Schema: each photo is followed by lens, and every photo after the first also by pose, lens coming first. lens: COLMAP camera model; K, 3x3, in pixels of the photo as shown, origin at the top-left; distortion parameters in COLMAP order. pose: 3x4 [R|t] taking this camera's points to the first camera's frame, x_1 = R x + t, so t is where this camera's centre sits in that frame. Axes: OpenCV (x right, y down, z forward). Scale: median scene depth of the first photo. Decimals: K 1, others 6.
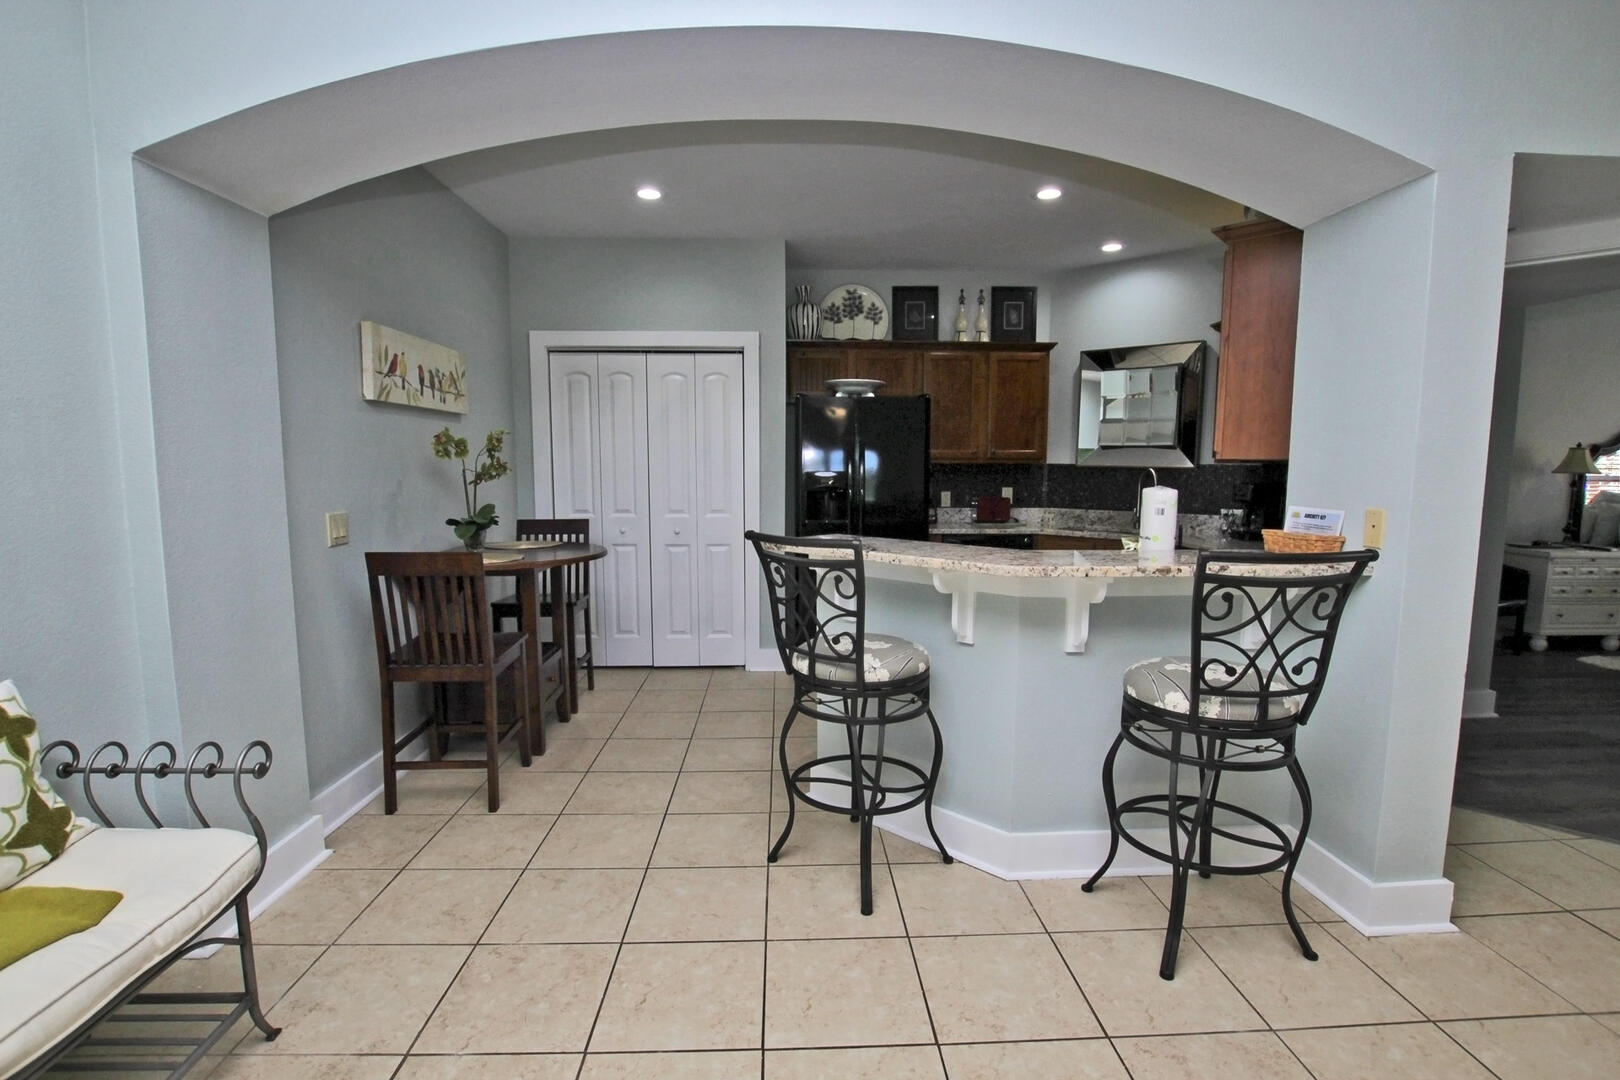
lens RADIAL K [[756.3, 0, 814.0], [0, 756.3, 542.4], [0, 0, 1]] dist [-0.033675, 0.005265]
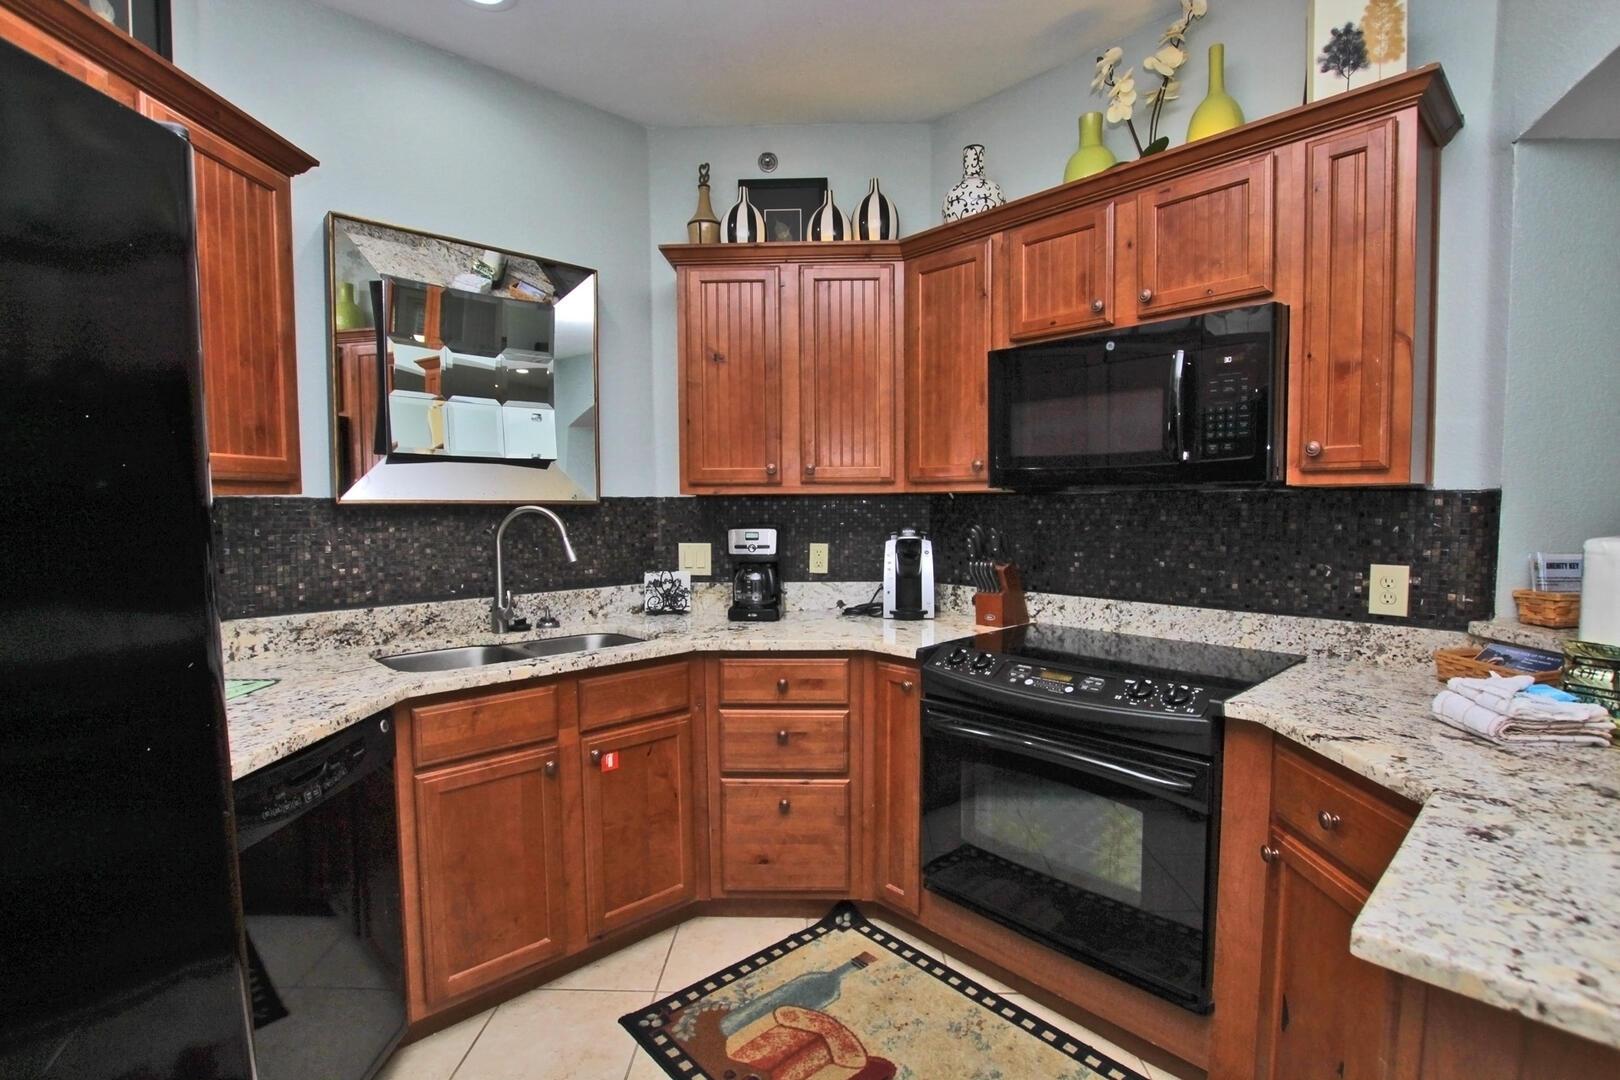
lens RADIAL K [[756.3, 0, 815.6], [0, 756.3, 543.5], [0, 0, 1]] dist [-0.033675, 0.005265]
pose [[0.065680, -0.057817, 0.996164, -0.024072], [0.107462, 0.992924, 0.050544, -0.076549], [-0.992037, 0.103730, 0.071428, 0.764466]]
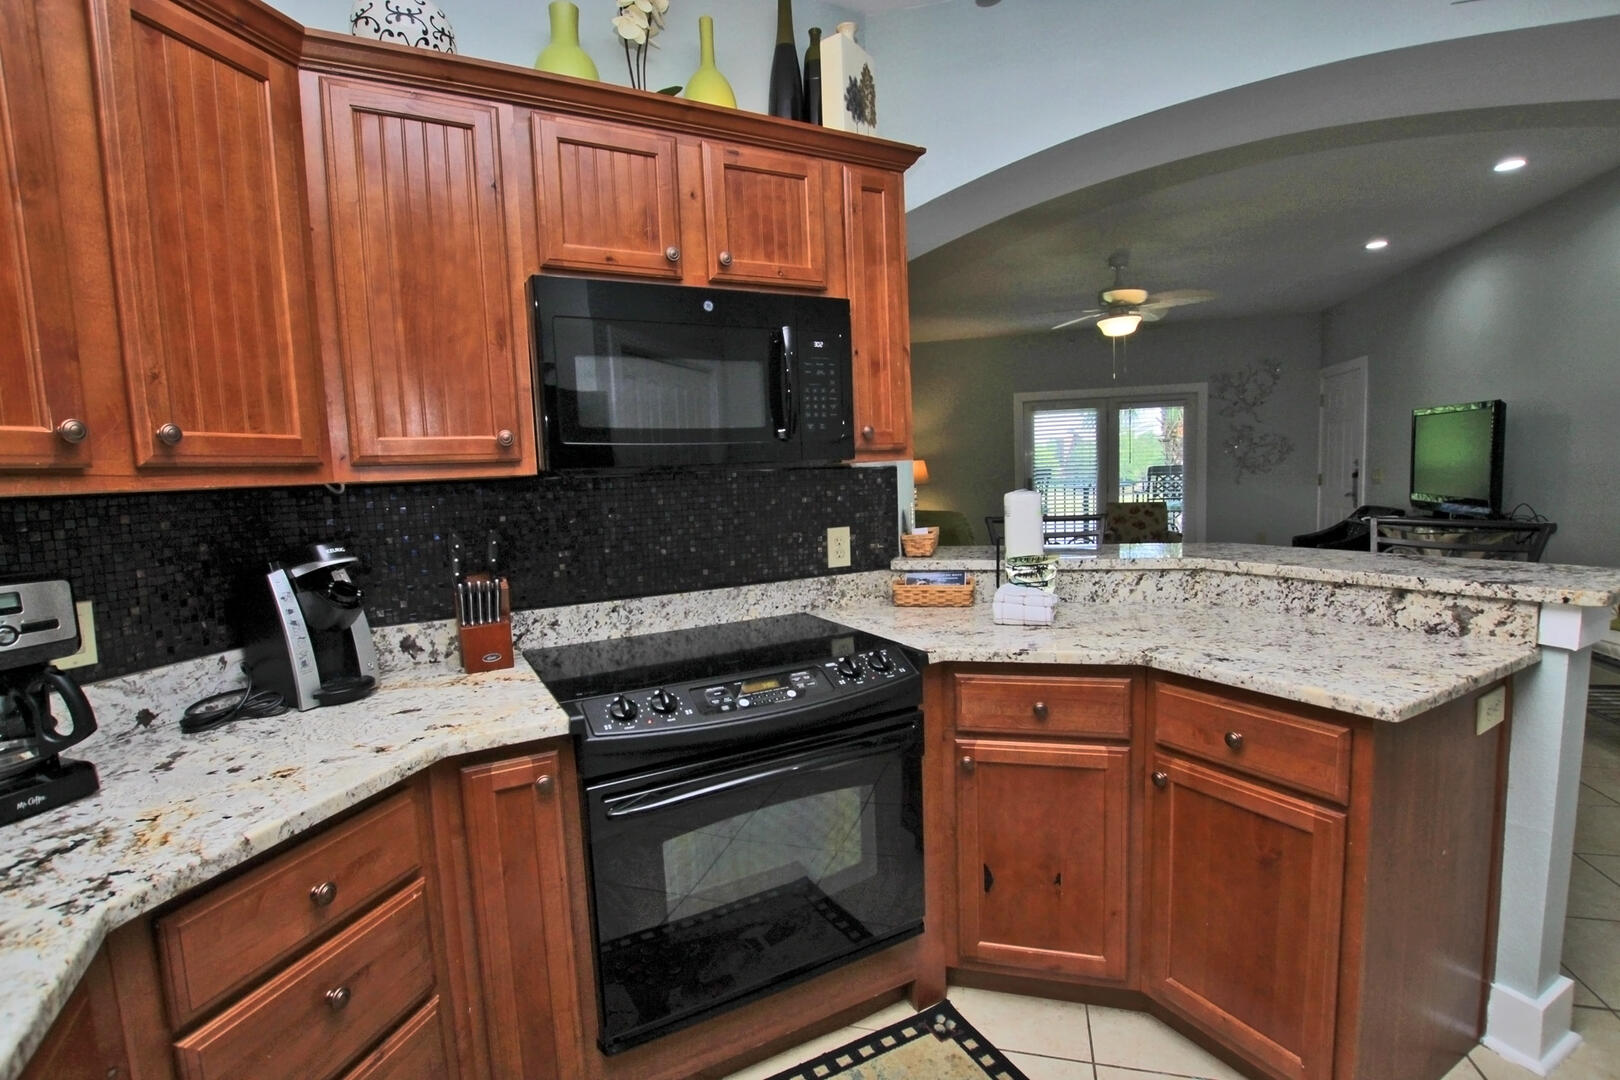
lens RADIAL K [[756.3, 0, 806.7], [0, 756.3, 547.1], [0, 0, 1]] dist [-0.033675, 0.005265]
pose [[-0.949066, 0.004568, 0.315045, 0.221168], [0.069141, 0.978543, 0.194096, -0.097376], [-0.307398, 0.205993, -0.929017, 0.952191]]
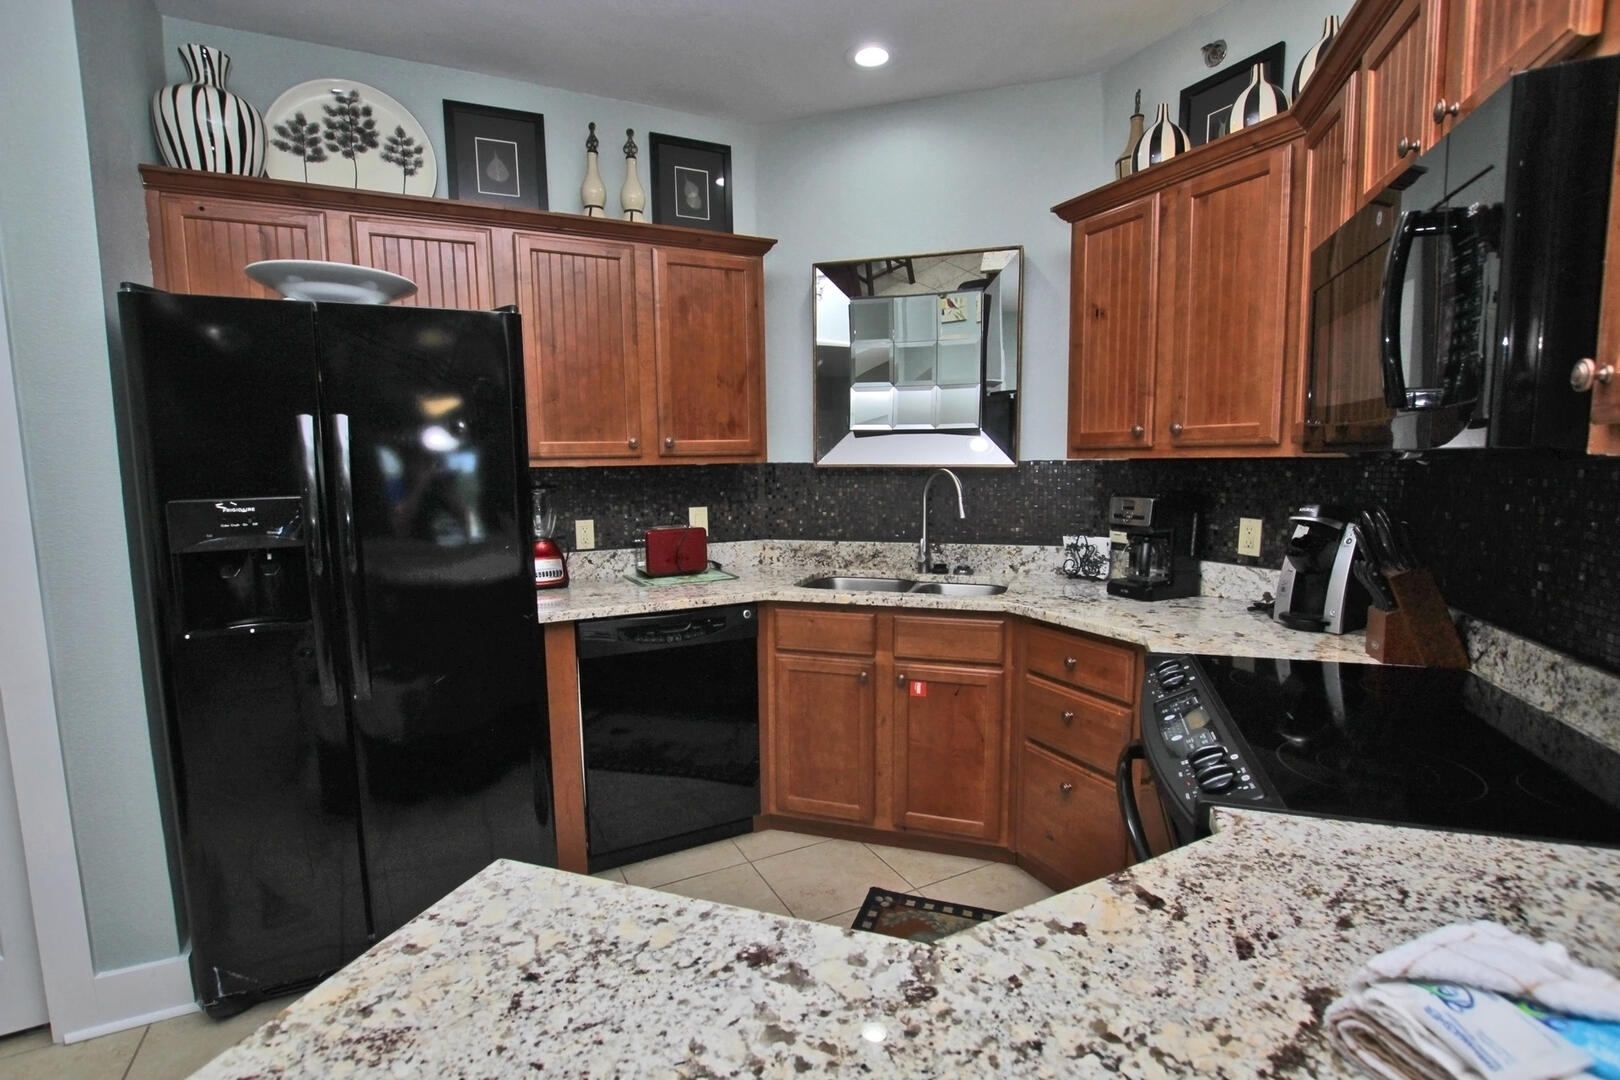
lens RADIAL K [[756.3, 0, 813.5], [0, 756.3, 543.8], [0, 0, 1]] dist [-0.033675, 0.005265]
pose [[0.911310, -0.060030, 0.407321, 0.115785], [0.057208, 0.998179, 0.019116, -0.056400], [-0.407727, 0.005881, 0.913085, 0.501349]]
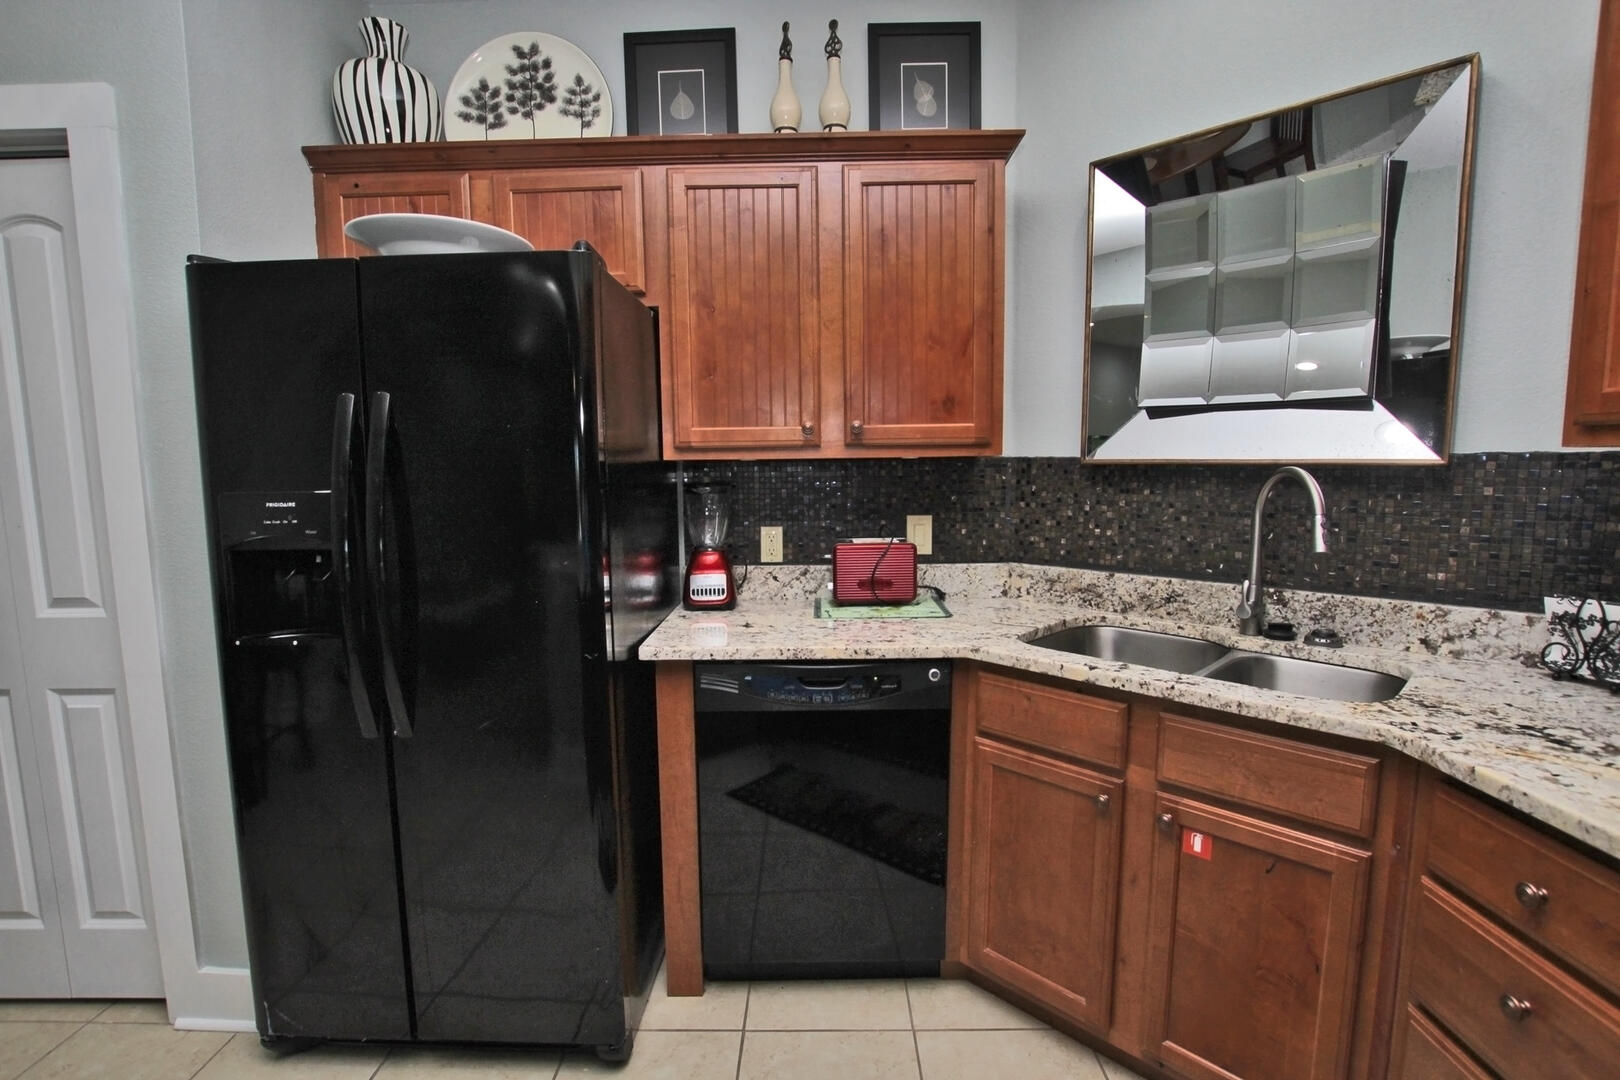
lens RADIAL K [[756.3, 0, 811.0], [0, 756.3, 545.6], [0, 0, 1]] dist [-0.033675, 0.005265]
pose [[0.998132, -0.007037, -0.060694, 0.242349], [0.007470, 0.999948, 0.006920, -0.064621], [0.060642, -0.007360, 0.998132, 0.630958]]
